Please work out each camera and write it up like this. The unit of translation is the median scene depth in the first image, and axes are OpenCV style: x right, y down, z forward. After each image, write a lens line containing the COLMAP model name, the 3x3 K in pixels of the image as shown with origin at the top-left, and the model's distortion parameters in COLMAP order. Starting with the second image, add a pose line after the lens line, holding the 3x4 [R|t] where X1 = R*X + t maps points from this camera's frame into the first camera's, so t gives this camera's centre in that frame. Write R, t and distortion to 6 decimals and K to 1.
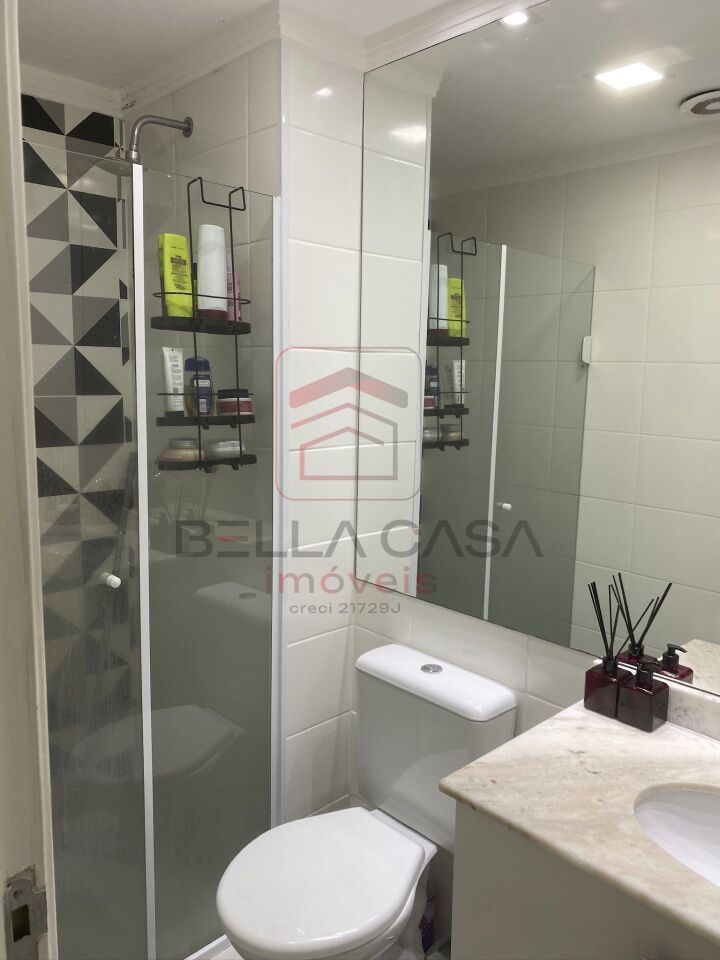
lens RADIAL K [[739.3, 0, 363.8], [0, 739.3, 478.3], [0, 0, 1]] dist [0.026297, -0.021228]
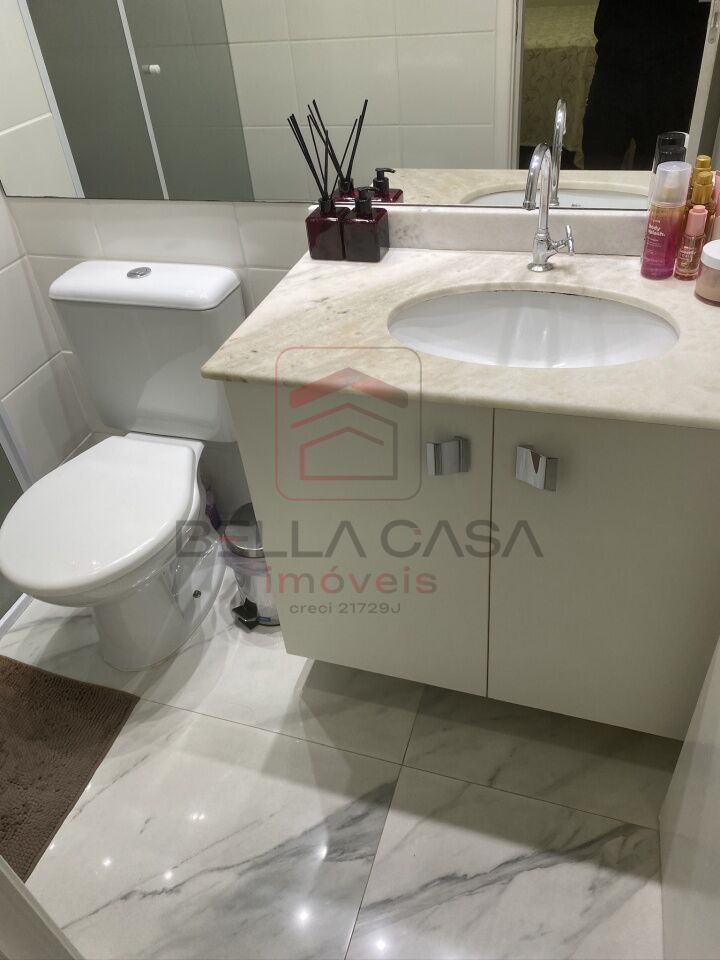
lens RADIAL K [[739.3, 0, 357.1], [0, 739.3, 472.9], [0, 0, 1]] dist [0.026297, -0.021228]
pose [[0.875817, -0.367748, 0.312578, -0.055440], [0.173414, 0.844162, 0.507265, 0.067054], [-0.450413, -0.390066, 0.803104, 0.094694]]
